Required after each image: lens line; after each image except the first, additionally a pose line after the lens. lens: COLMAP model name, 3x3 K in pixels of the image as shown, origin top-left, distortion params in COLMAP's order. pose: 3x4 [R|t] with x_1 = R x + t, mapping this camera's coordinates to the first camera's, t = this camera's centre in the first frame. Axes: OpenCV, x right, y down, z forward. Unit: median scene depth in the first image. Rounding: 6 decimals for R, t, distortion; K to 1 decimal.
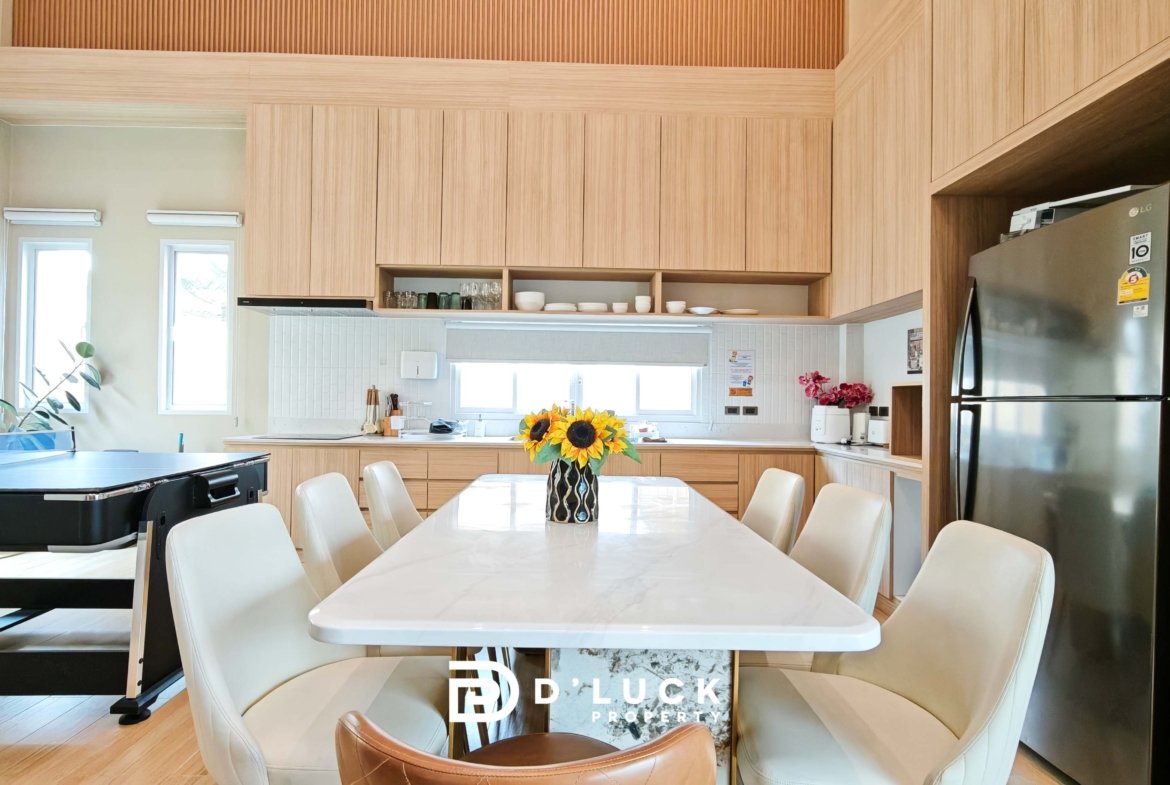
lens RADIAL K [[581.7, 0, 585.2], [0, 581.7, 397.1], [0, 0, 1]] dist [-0.000287, -0.000188]
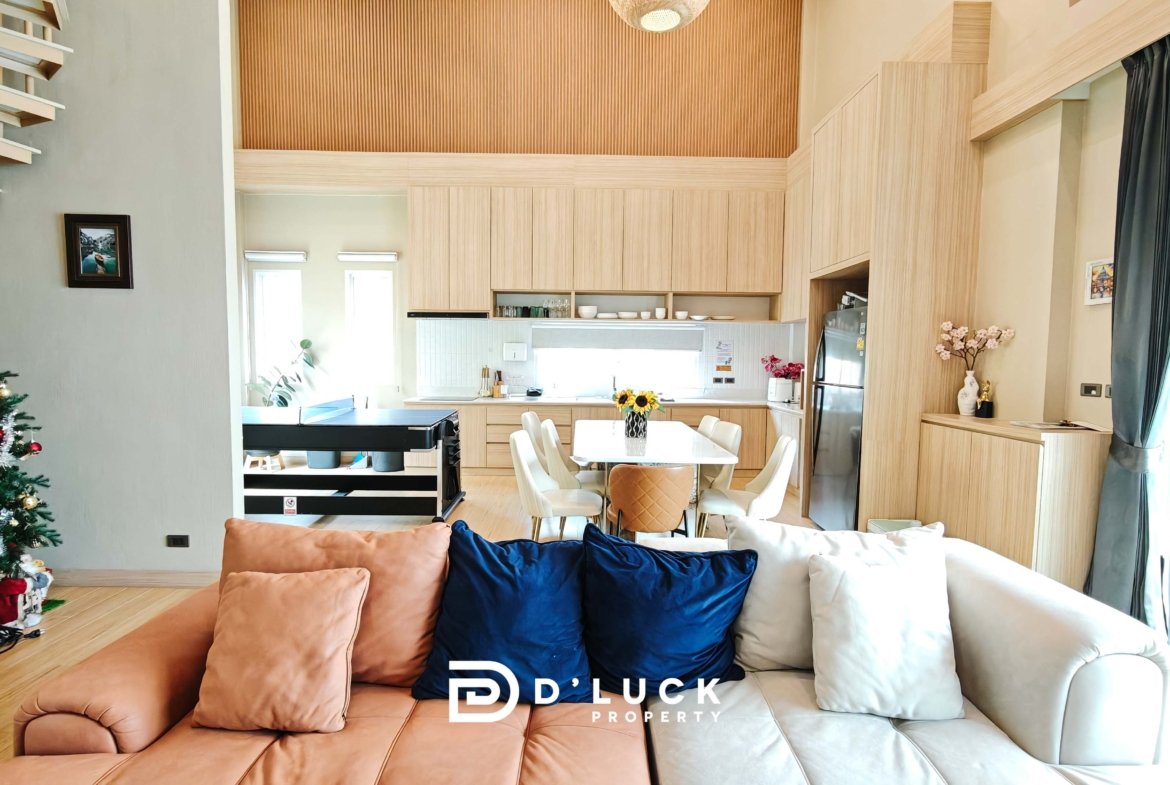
lens RADIAL K [[581.7, 0, 585.2], [0, 581.7, 397.1], [0, 0, 1]] dist [-0.000287, -0.000188]
pose [[0.999955, -0.002311, -0.009224, -0.089182], [0.003021, 0.996970, 0.077731, -0.058021], [0.009016, -0.077755, 0.996932, -0.578234]]
